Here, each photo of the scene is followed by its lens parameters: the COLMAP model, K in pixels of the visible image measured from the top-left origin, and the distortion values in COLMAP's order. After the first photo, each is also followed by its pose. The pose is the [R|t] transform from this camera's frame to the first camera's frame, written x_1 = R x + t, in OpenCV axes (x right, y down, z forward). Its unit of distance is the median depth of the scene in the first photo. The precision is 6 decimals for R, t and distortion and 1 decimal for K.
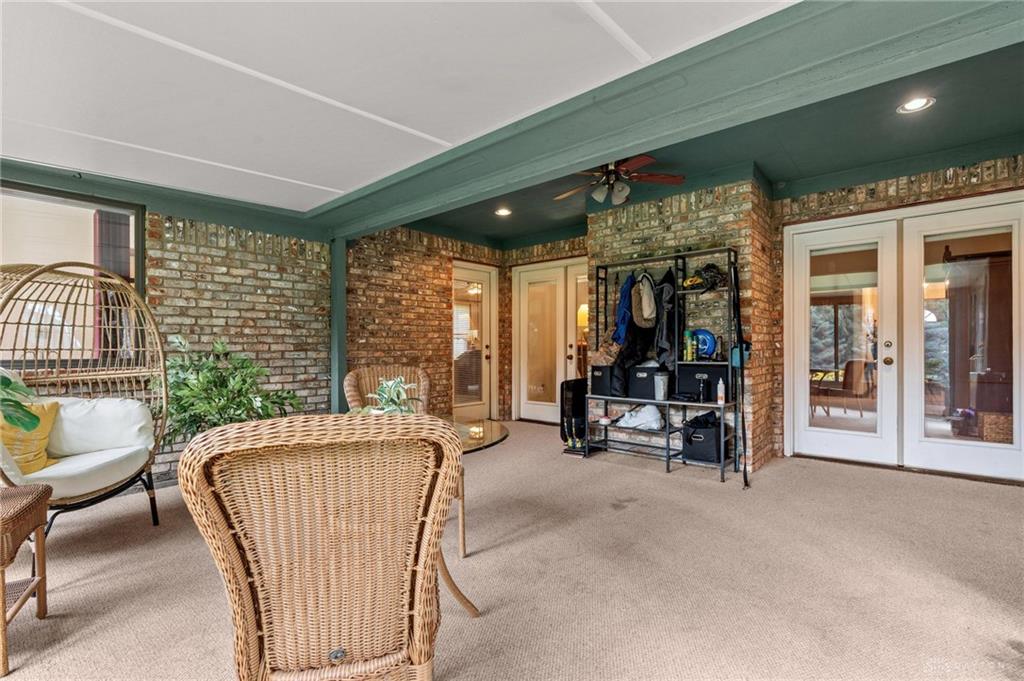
lens RADIAL K [[464.5, 0, 510.0], [0, 464.5, 349.2], [0, 0, 1]] dist [-0.006567, 0.001588]
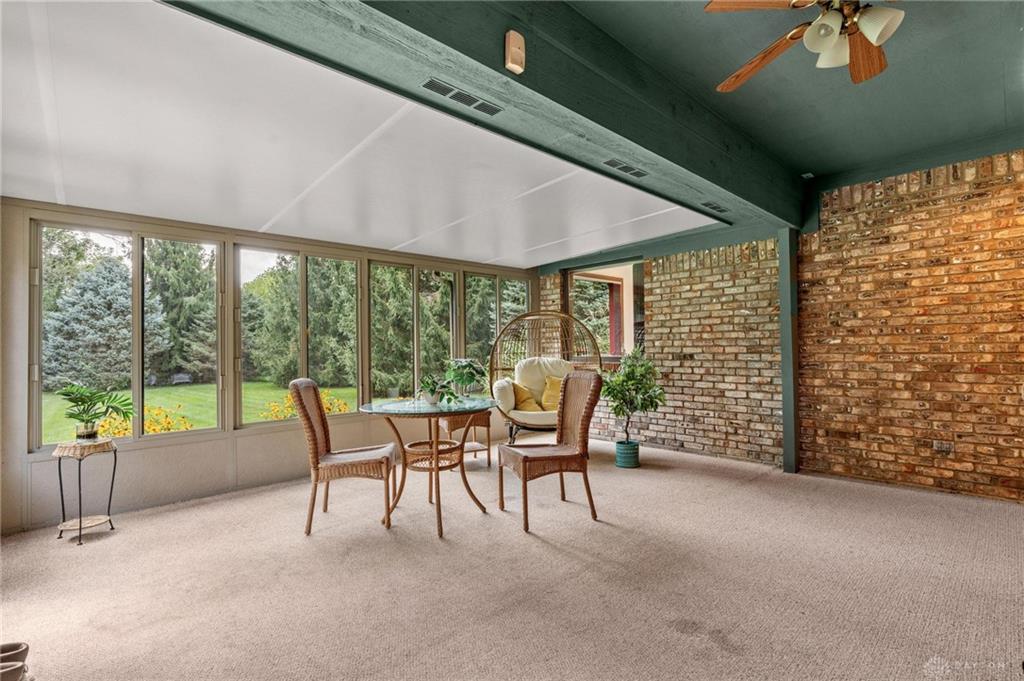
lens RADIAL K [[464.5, 0, 518.2], [0, 464.5, 341.4], [0, 0, 1]] dist [-0.006567, 0.001588]
pose [[-0.086363, -0.006930, -0.996240, 0.604518], [0.010399, 0.999915, -0.007857, -0.019861], [0.996209, -0.011039, -0.086283, 0.593934]]
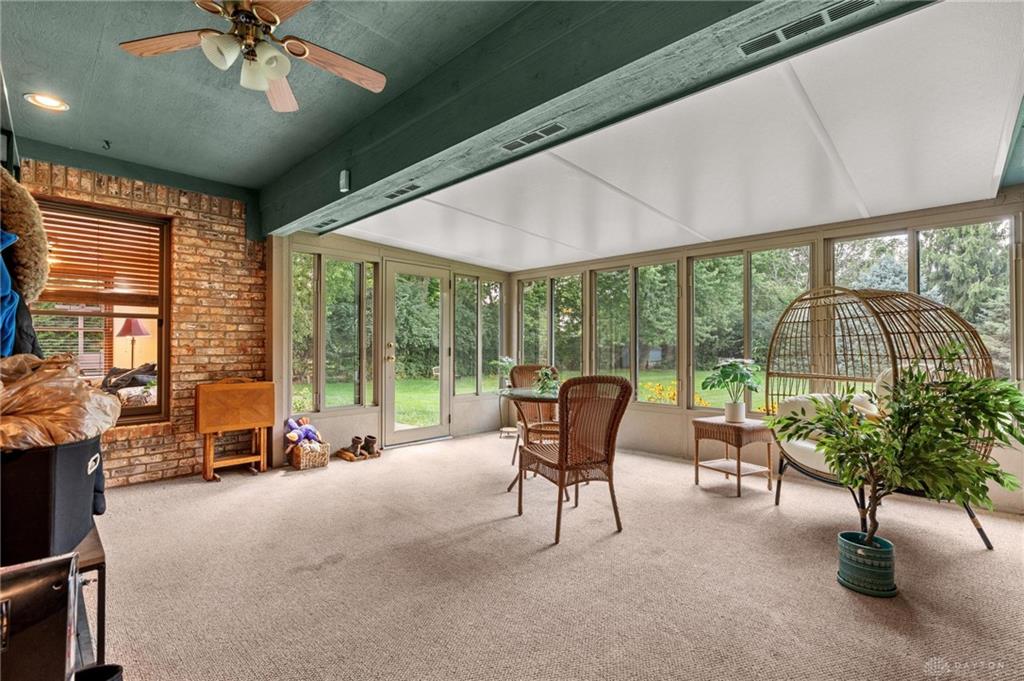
lens RADIAL K [[464.5, 0, 518.6], [0, 464.5, 338.9], [0, 0, 1]] dist [-0.006567, 0.001588]
pose [[-0.999605, 0.003012, 0.027948, -0.073710], [0.002730, 0.999945, -0.010132, -0.019331], [-0.027977, -0.010051, -0.999558, 1.264454]]
